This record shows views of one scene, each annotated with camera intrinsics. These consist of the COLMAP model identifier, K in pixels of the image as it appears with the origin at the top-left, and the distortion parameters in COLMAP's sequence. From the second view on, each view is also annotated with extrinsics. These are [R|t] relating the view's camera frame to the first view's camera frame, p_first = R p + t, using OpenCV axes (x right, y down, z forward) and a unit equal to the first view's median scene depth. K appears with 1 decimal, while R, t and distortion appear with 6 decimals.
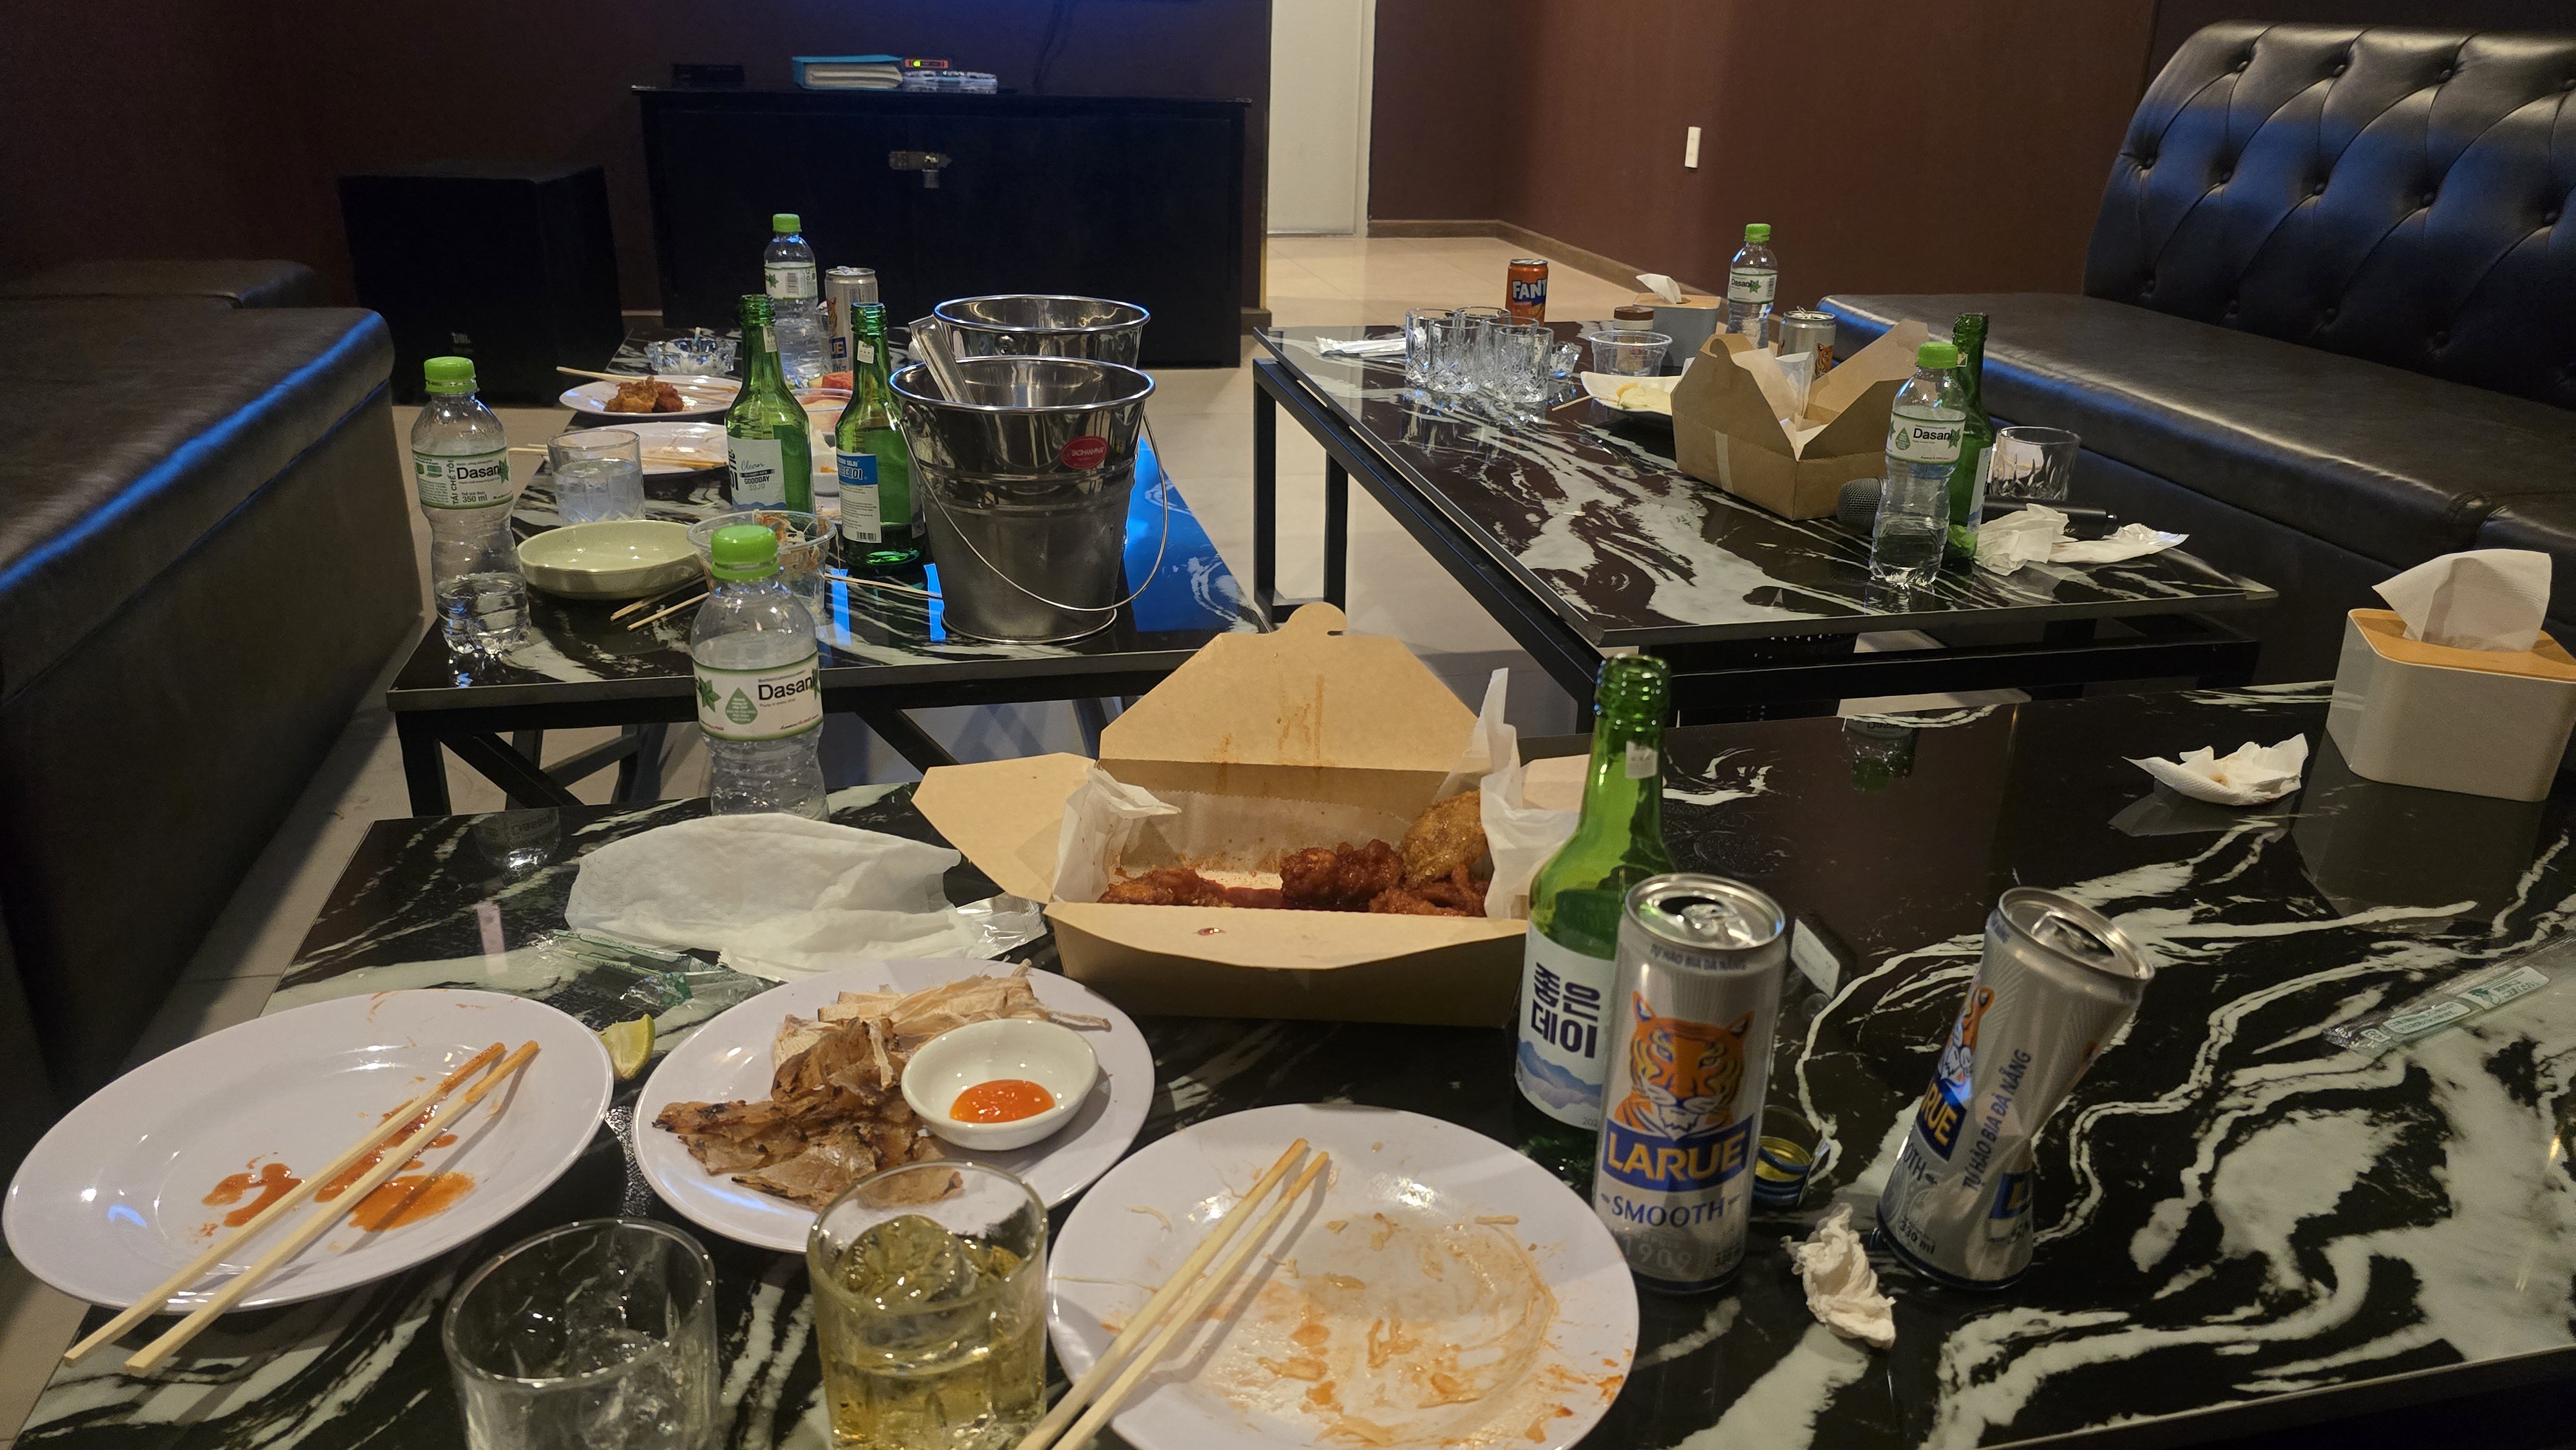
lens RADIAL K [[1751.7, 0, 1287.4], [0, 1751.7, 678.1], [0, 0, 1]] dist [0.065287, -0.070597]
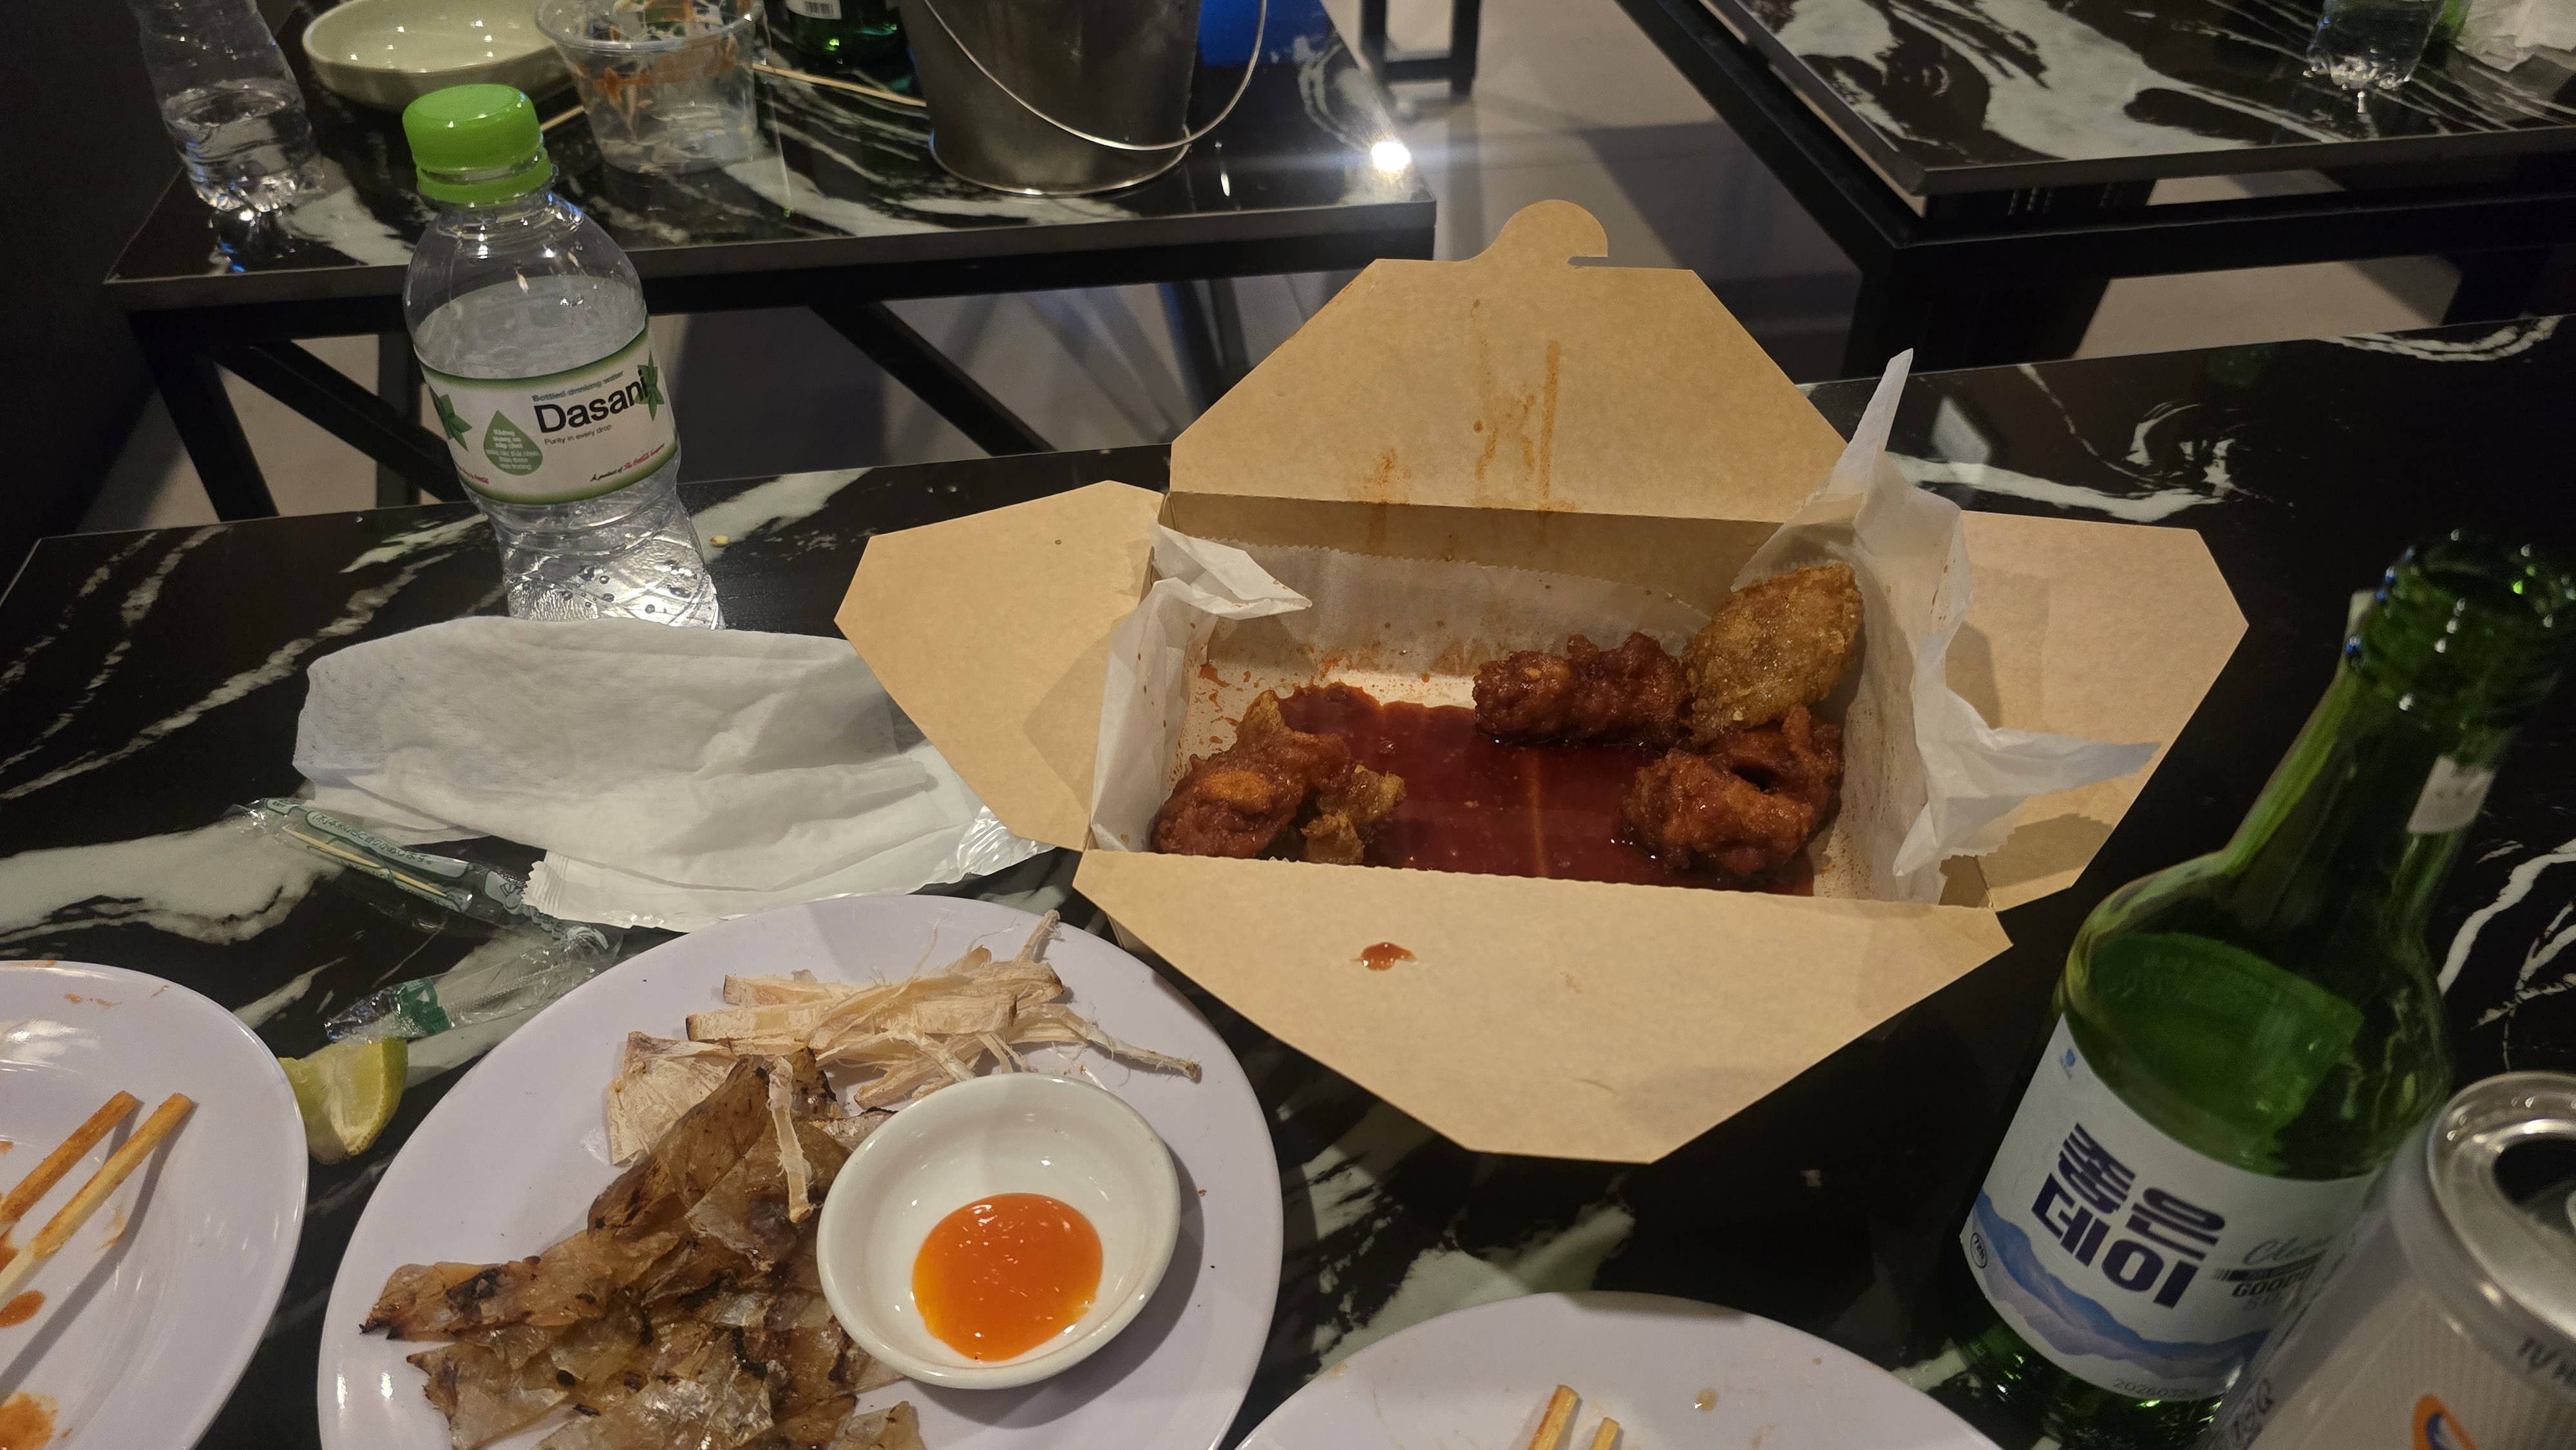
lens RADIAL K [[1763.2, 0, 1286.2], [0, 1763.2, 734.2], [0, 0, 1]] dist [0.035717, -0.042479]
pose [[0.999056, 0.020005, -0.038562, -0.046784], [-0.005686, 0.940241, 0.340461, -0.082293], [0.043068, -0.339921, 0.939467, 0.444242]]
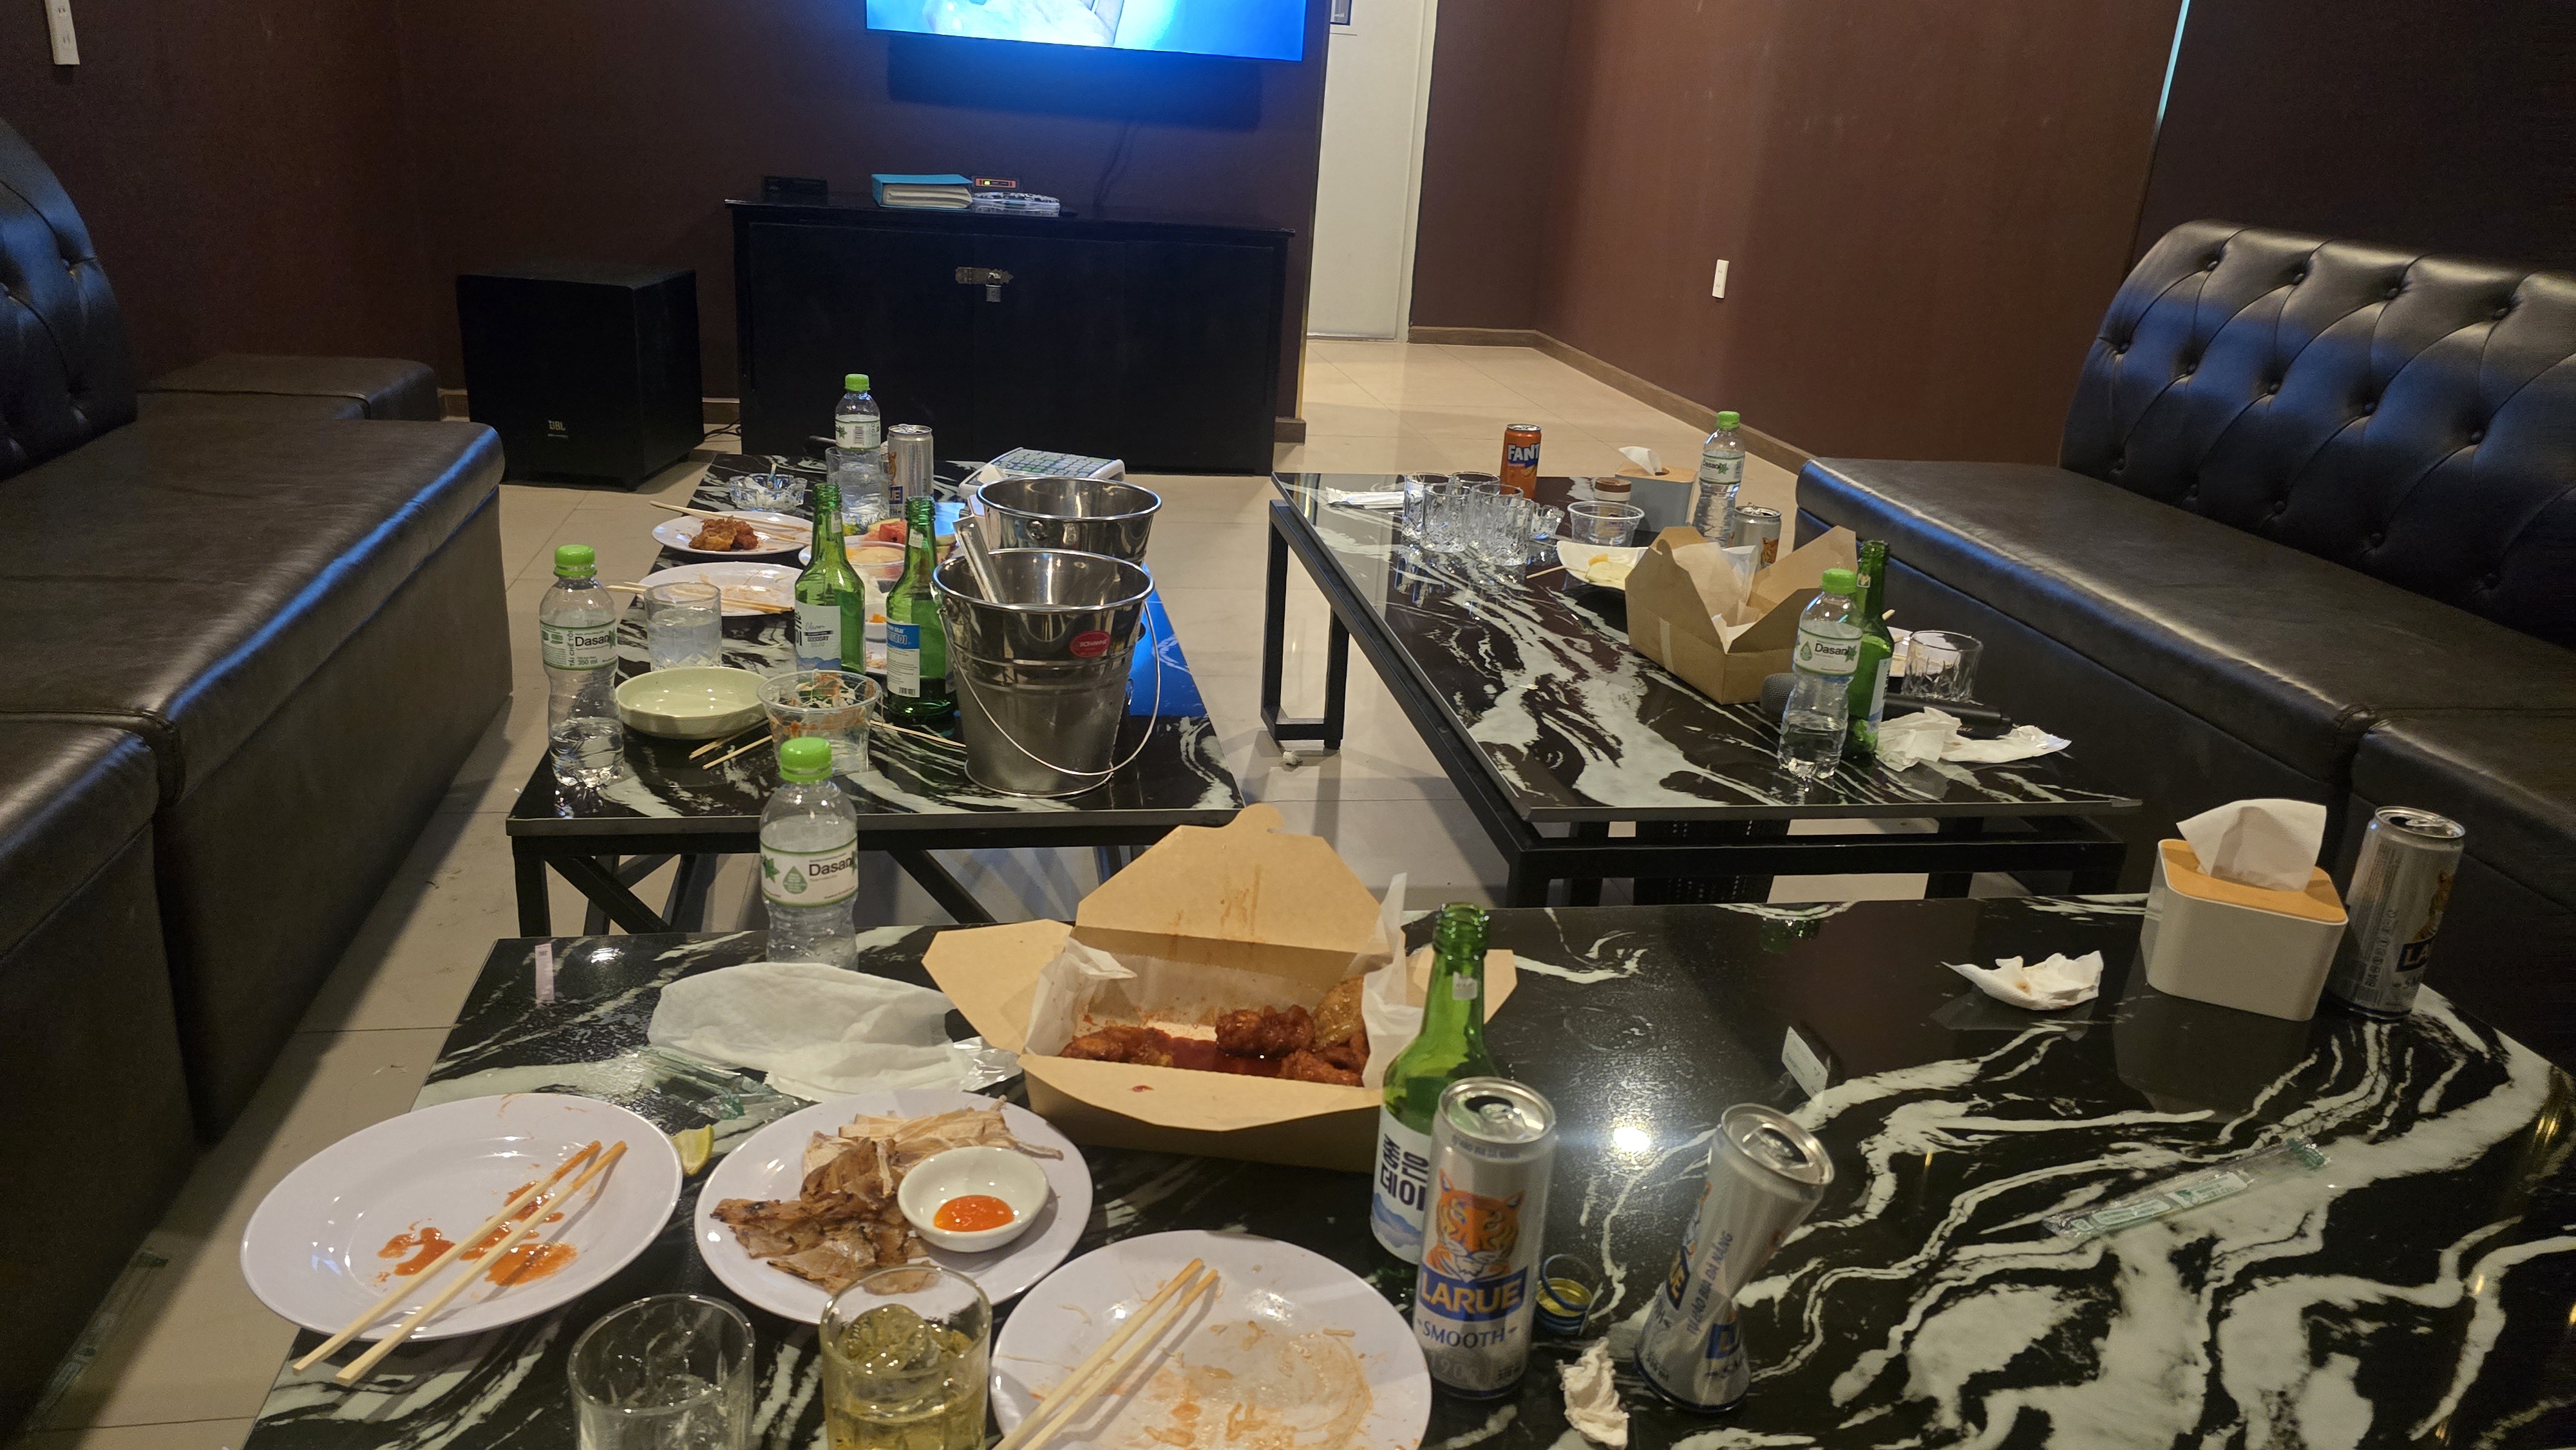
lens RADIAL K [[1738.7, 0, 1249.3], [0, 1738.7, 682.2], [0, 0, 1]] dist [0.081607, -0.098846]
pose [[0.997713, 0.051054, -0.044287, 0.064360], [-0.052461, 0.998135, -0.031229, -0.099477], [0.042610, 0.033481, 0.998531, -0.245064]]
